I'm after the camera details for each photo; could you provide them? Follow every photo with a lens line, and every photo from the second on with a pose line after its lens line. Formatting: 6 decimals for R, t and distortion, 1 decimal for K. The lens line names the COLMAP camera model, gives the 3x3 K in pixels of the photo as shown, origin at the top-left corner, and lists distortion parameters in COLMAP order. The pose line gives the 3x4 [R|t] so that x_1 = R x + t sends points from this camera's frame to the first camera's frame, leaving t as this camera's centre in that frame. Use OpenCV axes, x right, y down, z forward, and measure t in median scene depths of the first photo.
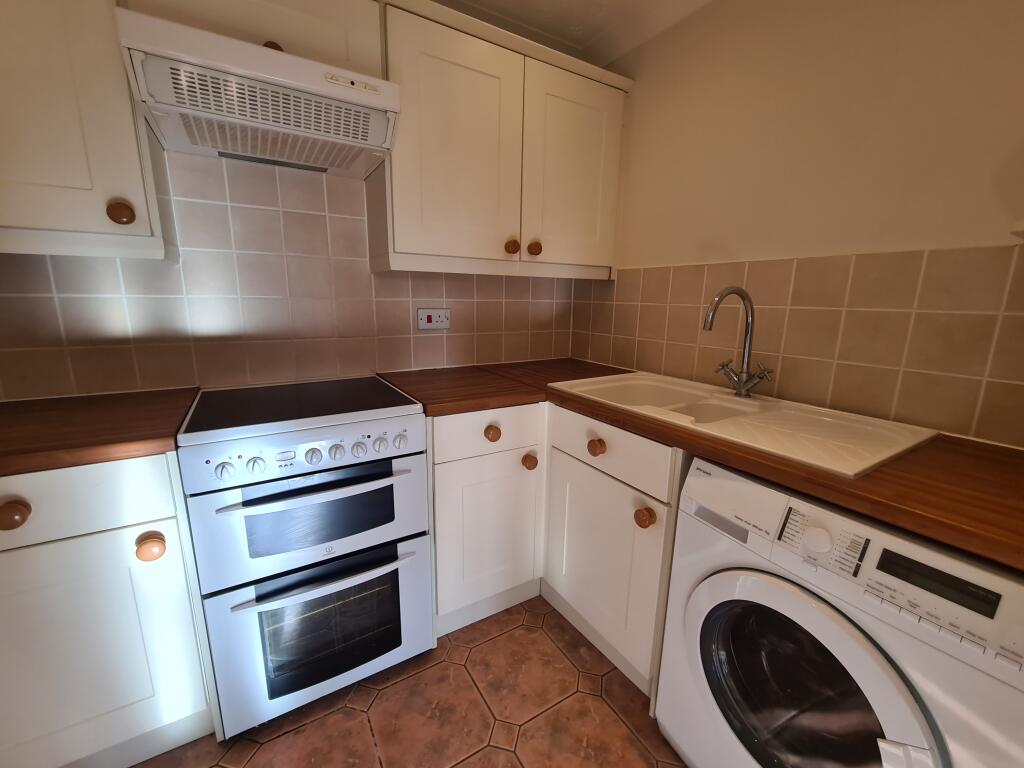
lens RADIAL K [[419.0, 0, 512.1], [0, 419.0, 386.2], [0, 0, 1]] dist [-0.002509, -0.000473]
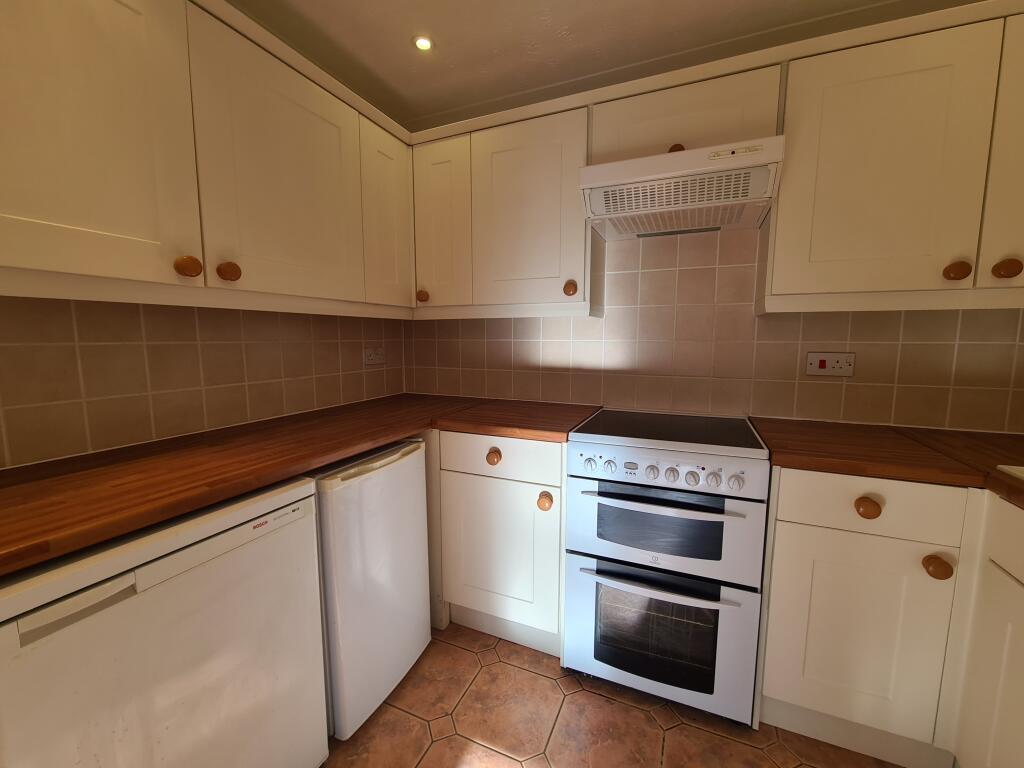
lens RADIAL K [[419.0, 0, 515.7], [0, 419.0, 385.5], [0, 0, 1]] dist [-0.002509, -0.000473]
pose [[0.573663, 0.077882, -0.815381, 0.221663], [-0.163634, 0.986299, -0.020918, 0.011688], [0.802580, 0.145423, 0.578547, -0.026784]]
